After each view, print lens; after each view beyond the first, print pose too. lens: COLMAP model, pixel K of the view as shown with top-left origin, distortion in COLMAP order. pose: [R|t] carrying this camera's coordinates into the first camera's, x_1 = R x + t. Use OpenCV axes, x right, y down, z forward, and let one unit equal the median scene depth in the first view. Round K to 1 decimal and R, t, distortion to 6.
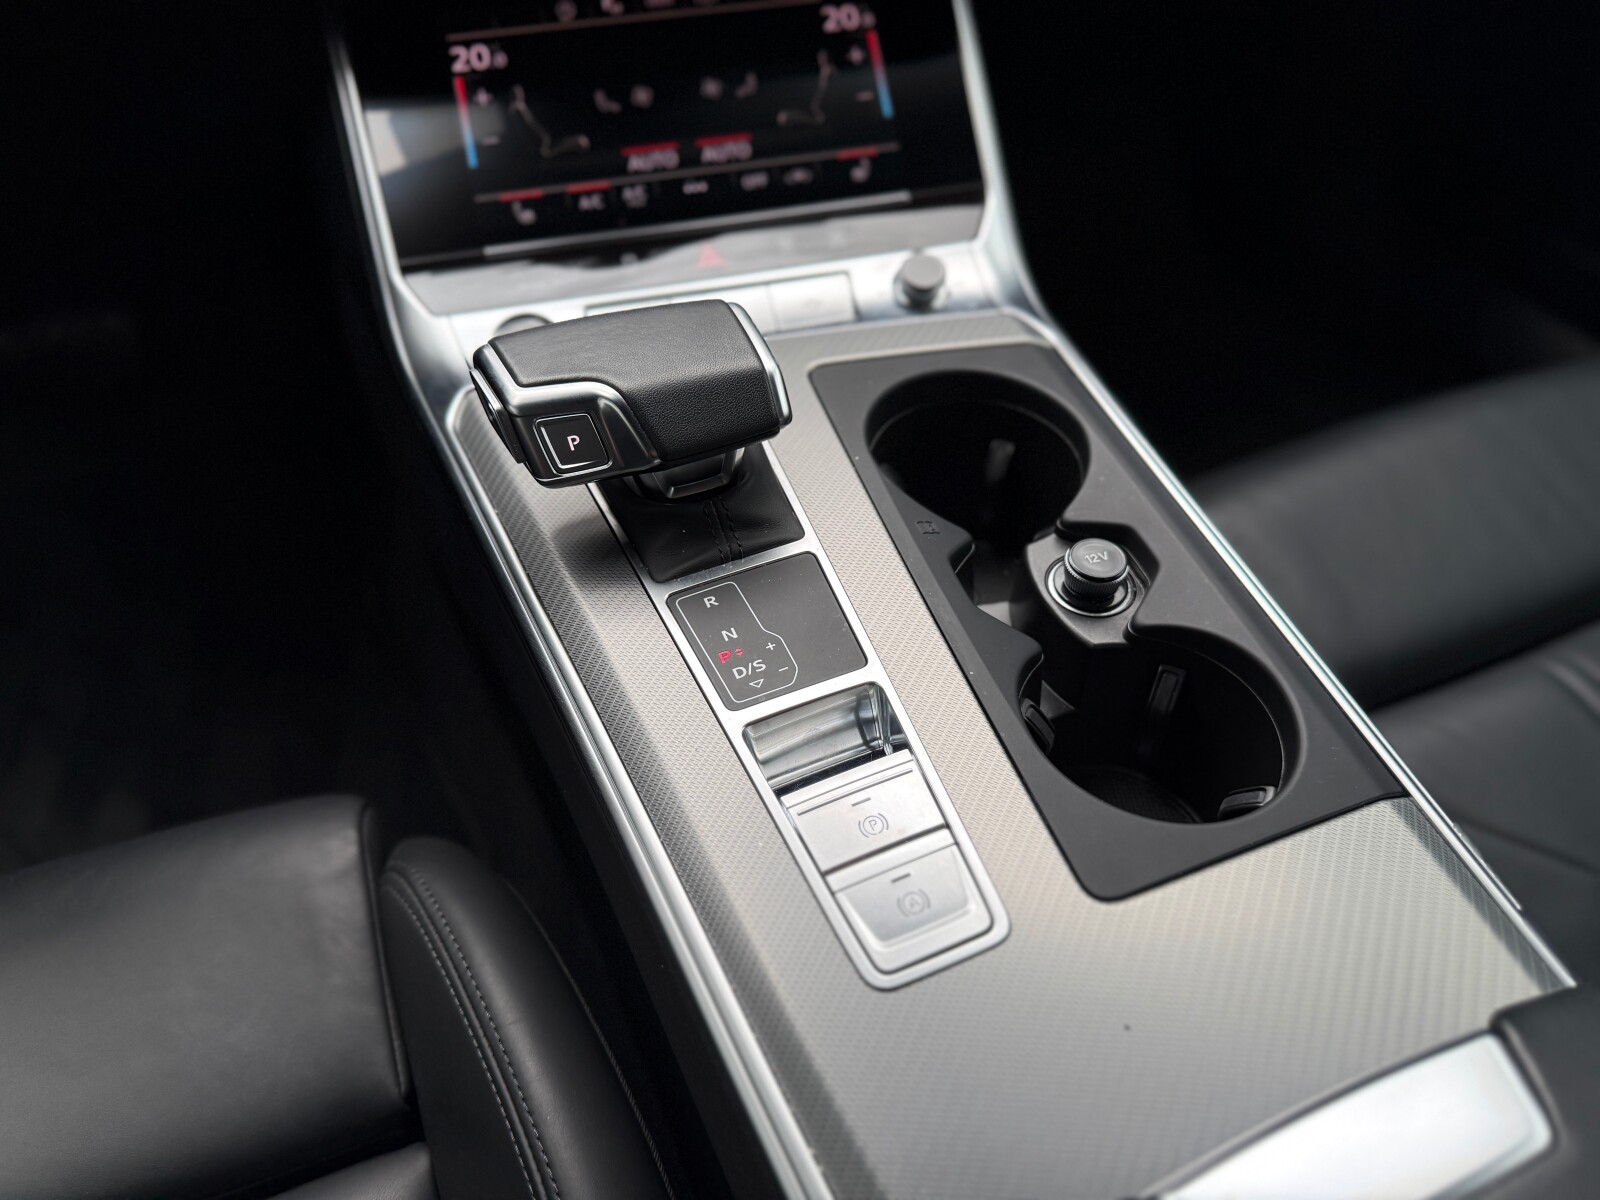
lens RADIAL K [[1134.2, 0, 799.5], [0, 1134.2, 601.7], [0, 0, 1]] dist [0.087116, -0.177676]
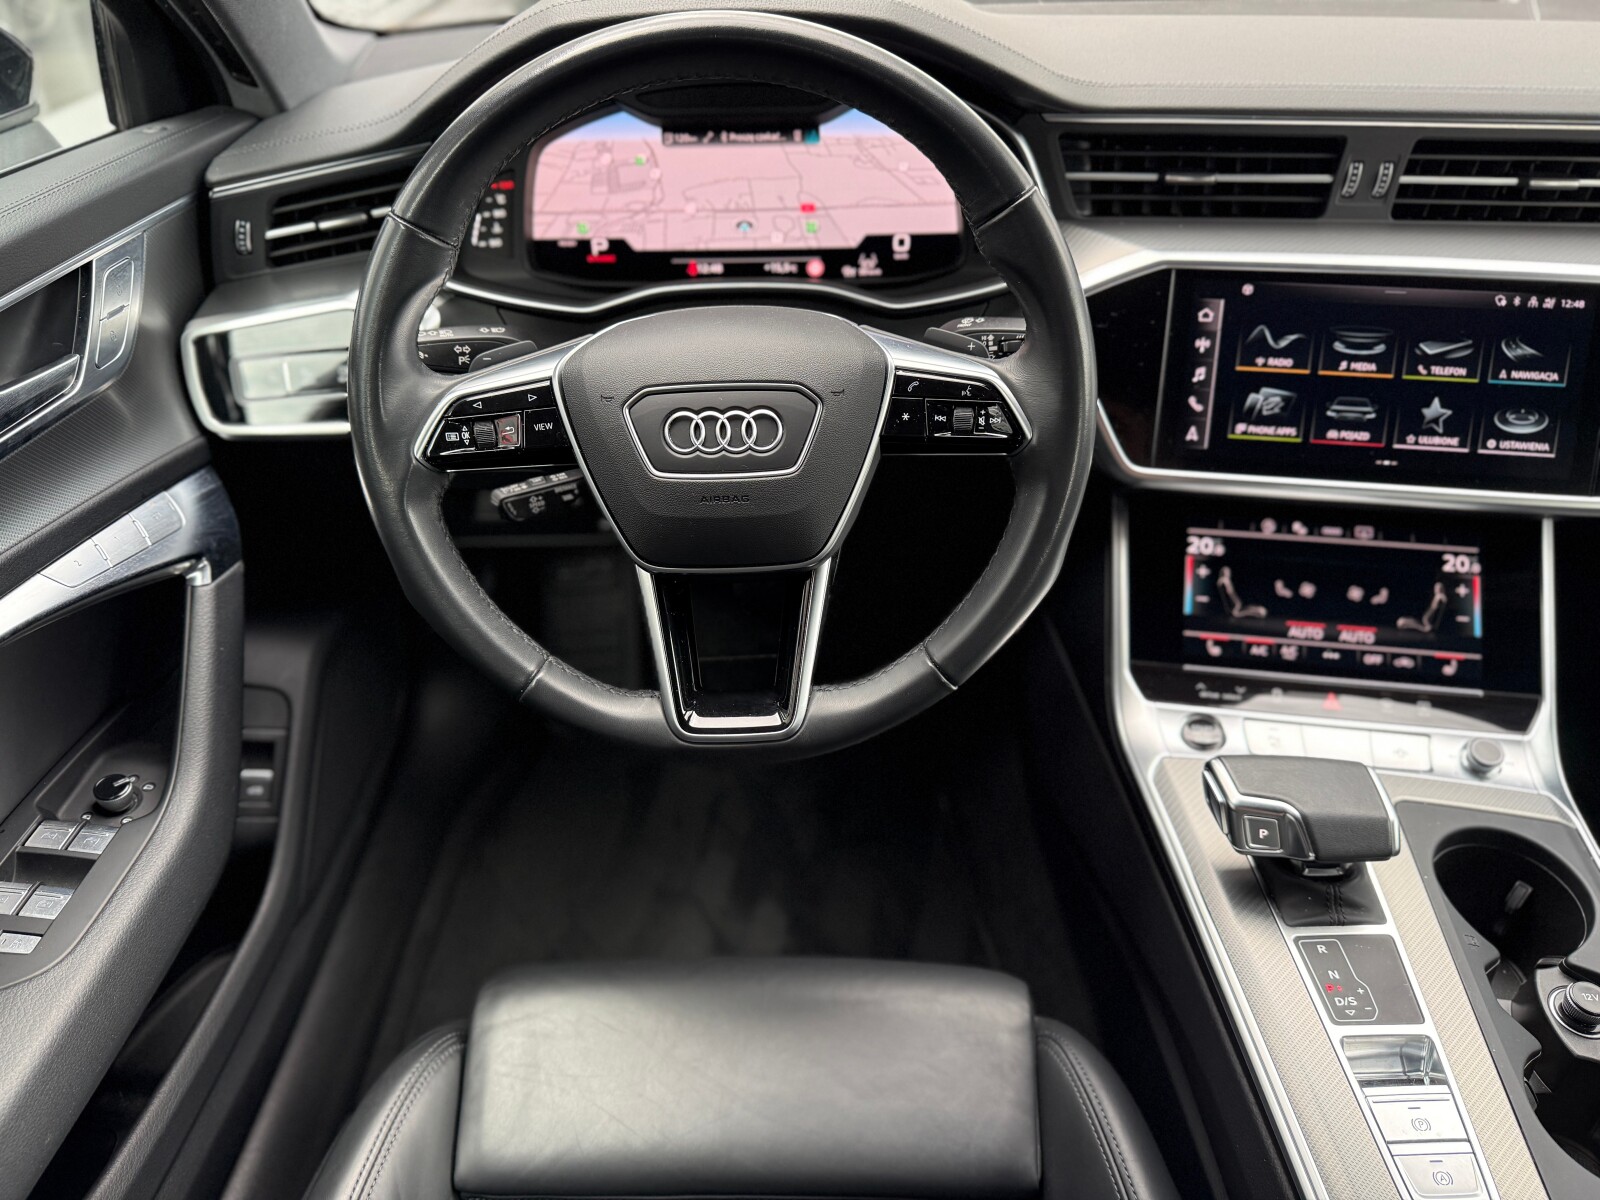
lens RADIAL K [[1151.8, 0, 800.0], [0, 1151.8, 600.0], [0, 0, 1]] dist [-0.003967, -0.008954]
pose [[0.918105, 0.229068, -0.323437, -0.266418], [-0.278971, 0.953167, -0.116822, -0.058342], [0.281529, 0.197484, 0.939011, -0.659134]]
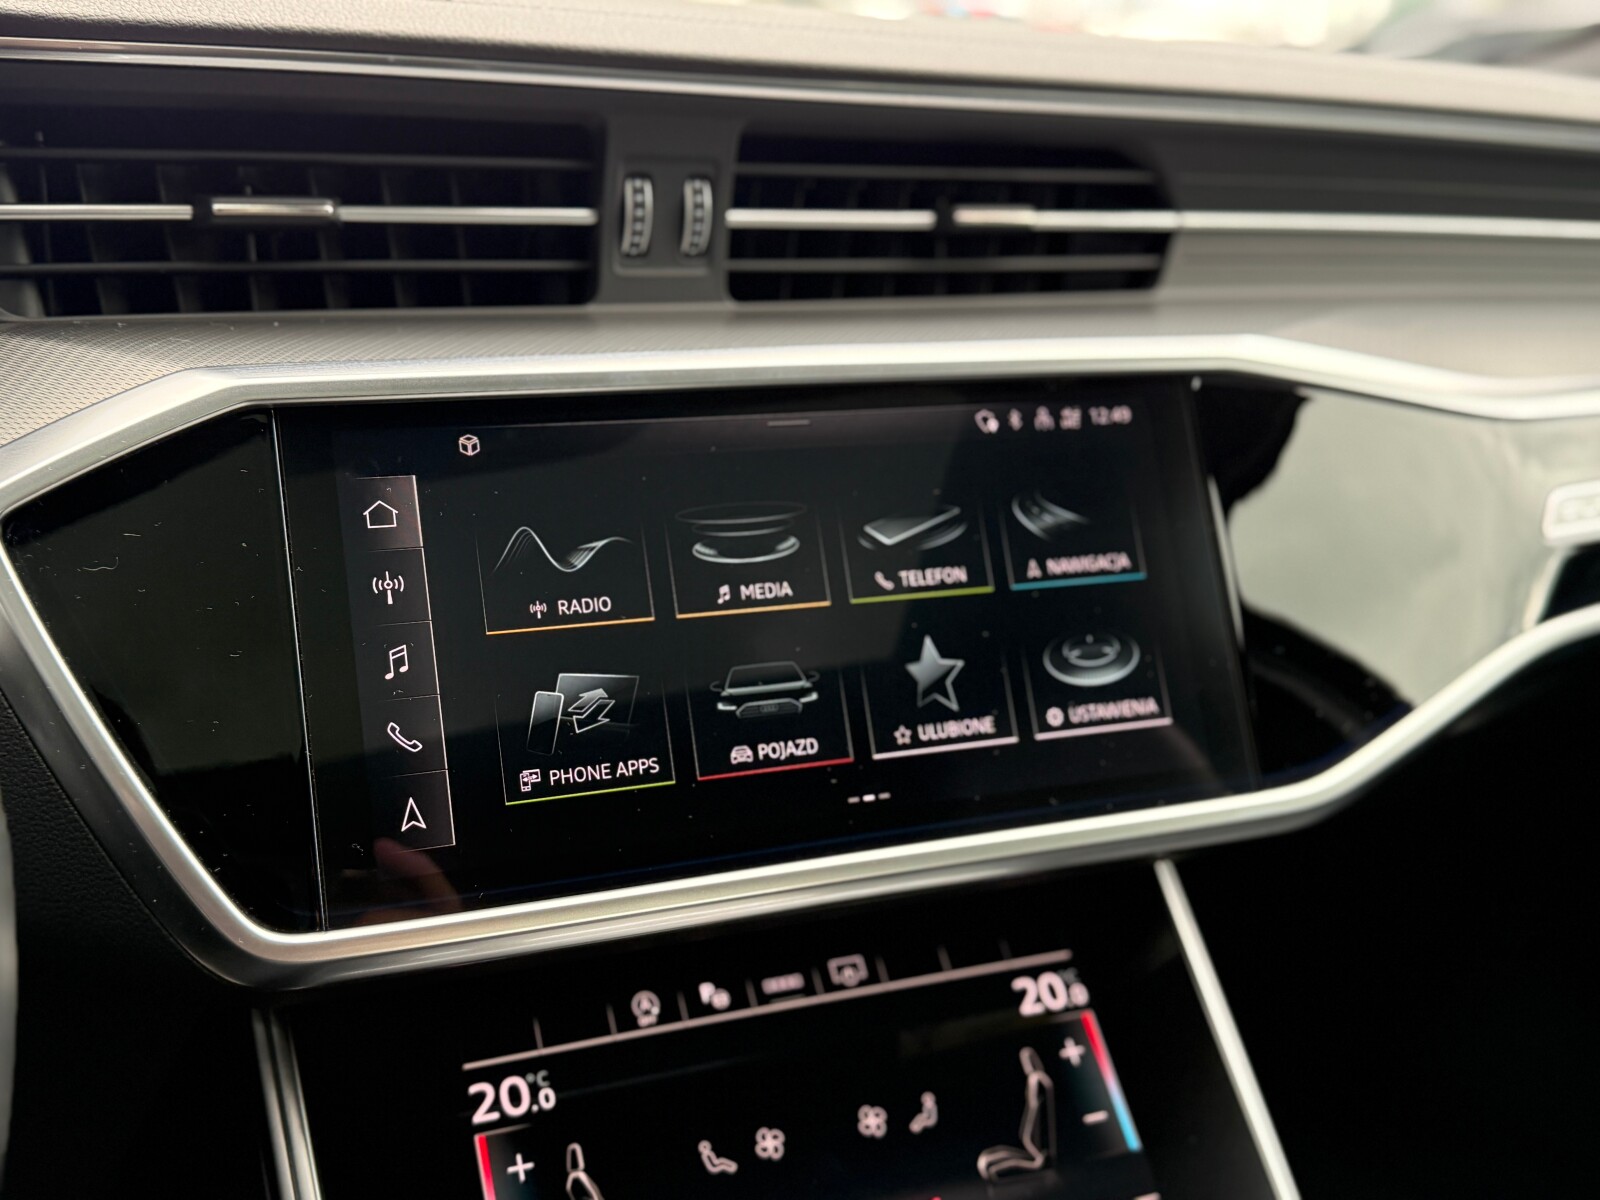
lens RADIAL K [[1657.5, 0, 796.9], [0, 1657.5, 596.9], [0, 0, 1]] dist [0.199144, -0.445049]
pose [[0.988602, 0.007179, 0.150382, -0.269458], [0.064199, 0.883394, -0.464213, -0.283825], [-0.136179, 0.468576, 0.872864, 0.056425]]
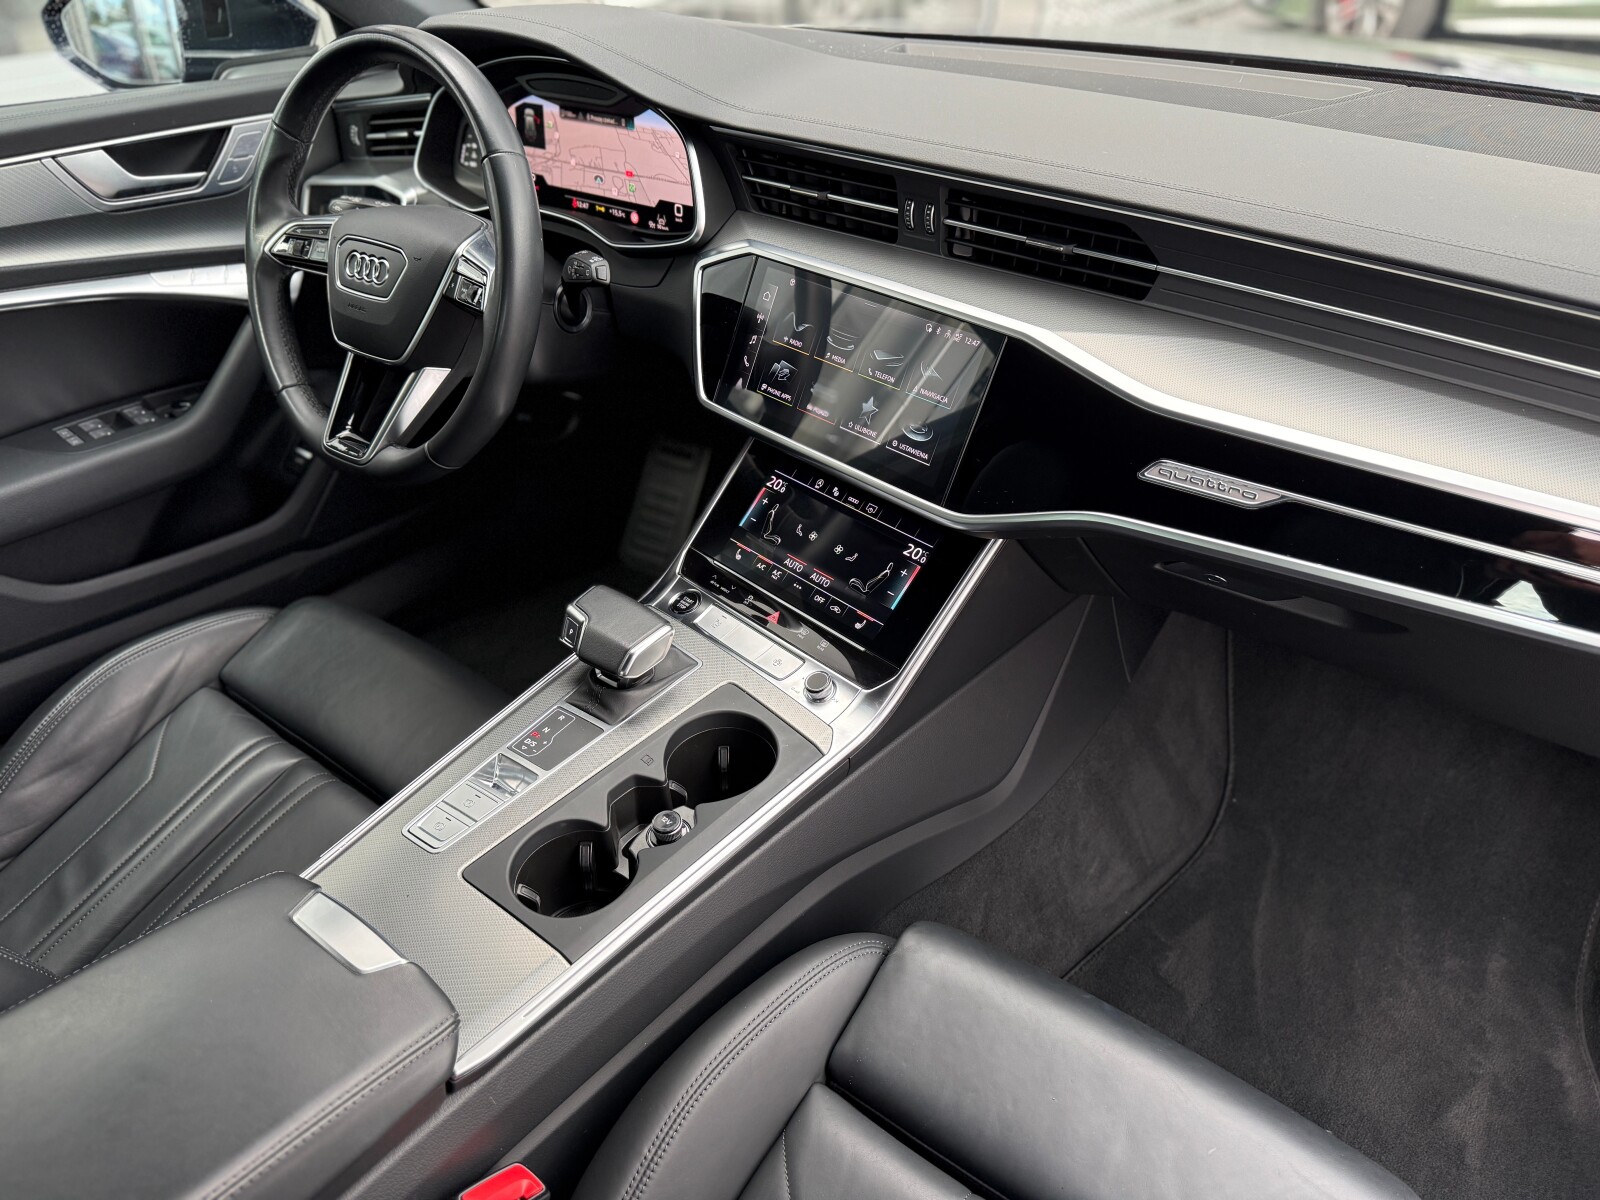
lens RADIAL K [[1096.5, 0, 793.9], [0, 1096.5, 606.5], [0, 0, 1]] dist [0.104877, -0.146554]
pose [[0.487121, 0.500646, -0.715588, 1.265207], [-0.611474, 0.780539, 0.129841, -0.582973], [0.623549, 0.374315, 0.686349, -0.256848]]
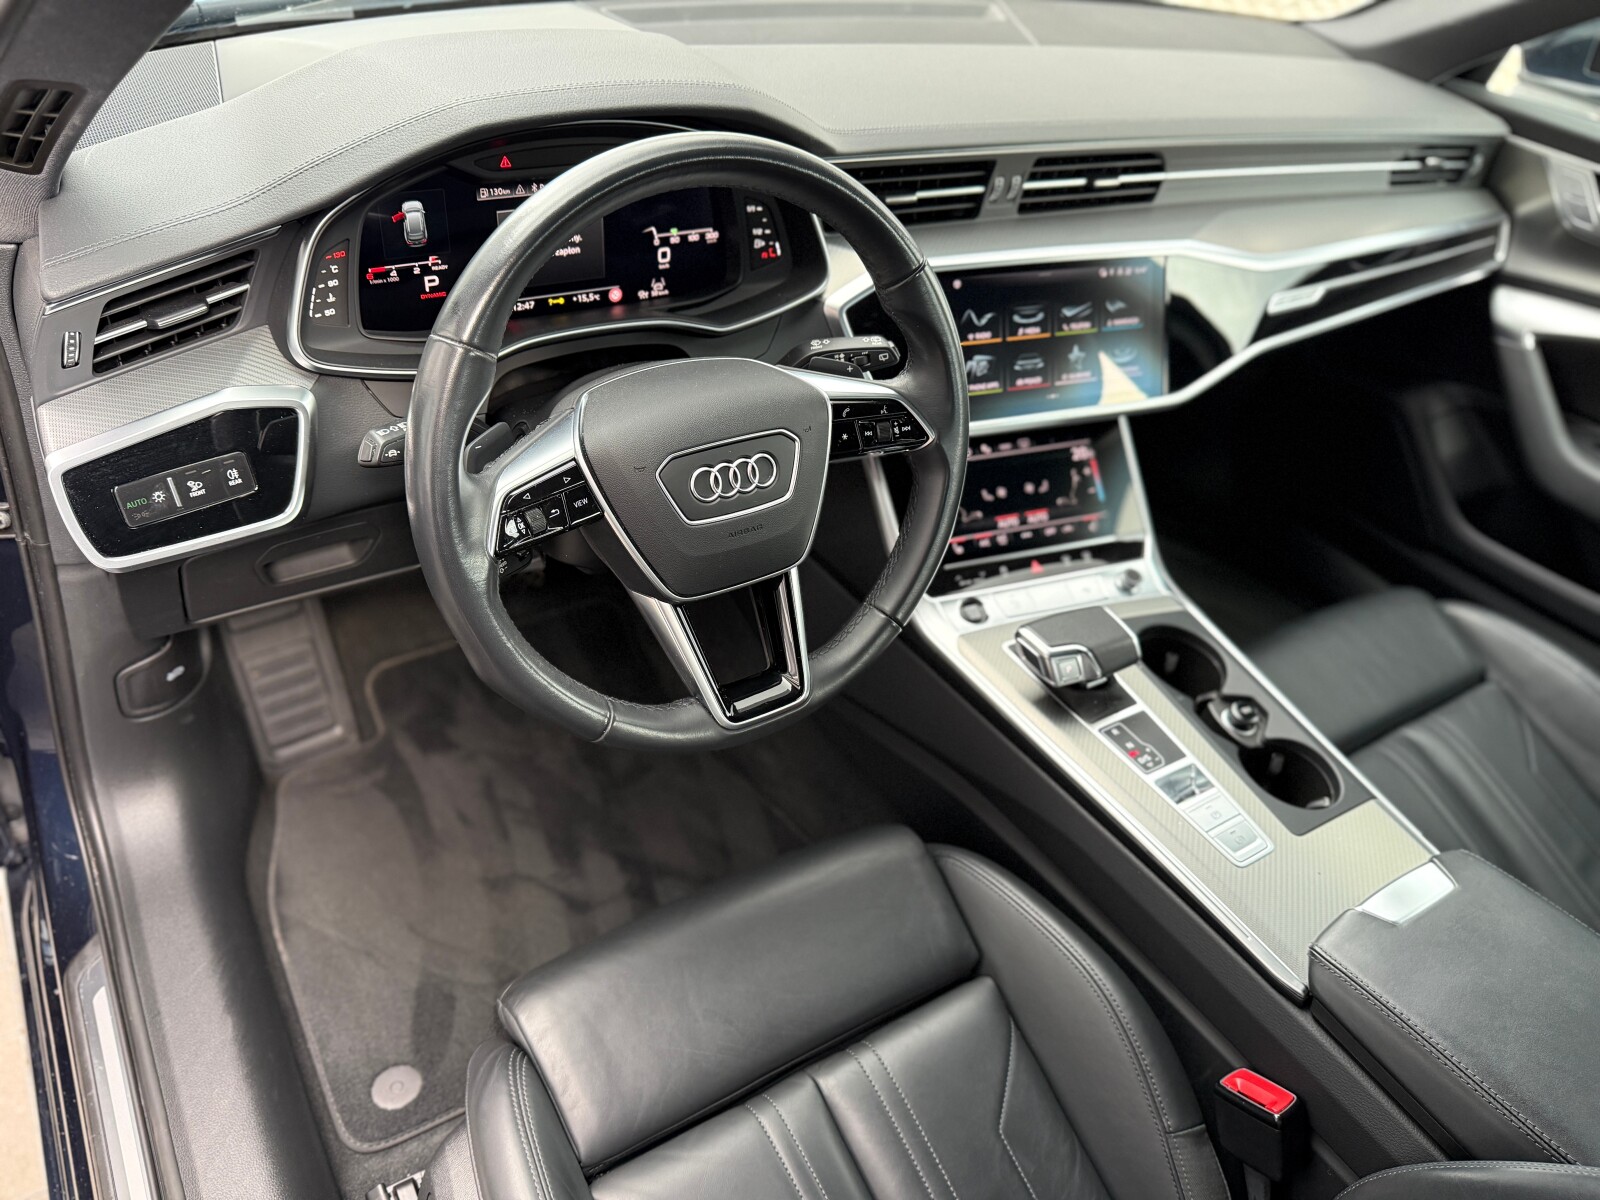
lens RADIAL K [[1088.5, 0, 781.0], [0, 1088.5, 612.8], [0, 0, 1]] dist [0.101817, -0.169034]
pose [[0.982181, 0.001224, 0.187931, -0.951926], [0.013629, 0.996882, -0.077723, -0.063518], [-0.187440, 0.078900, 0.979102, -0.937481]]
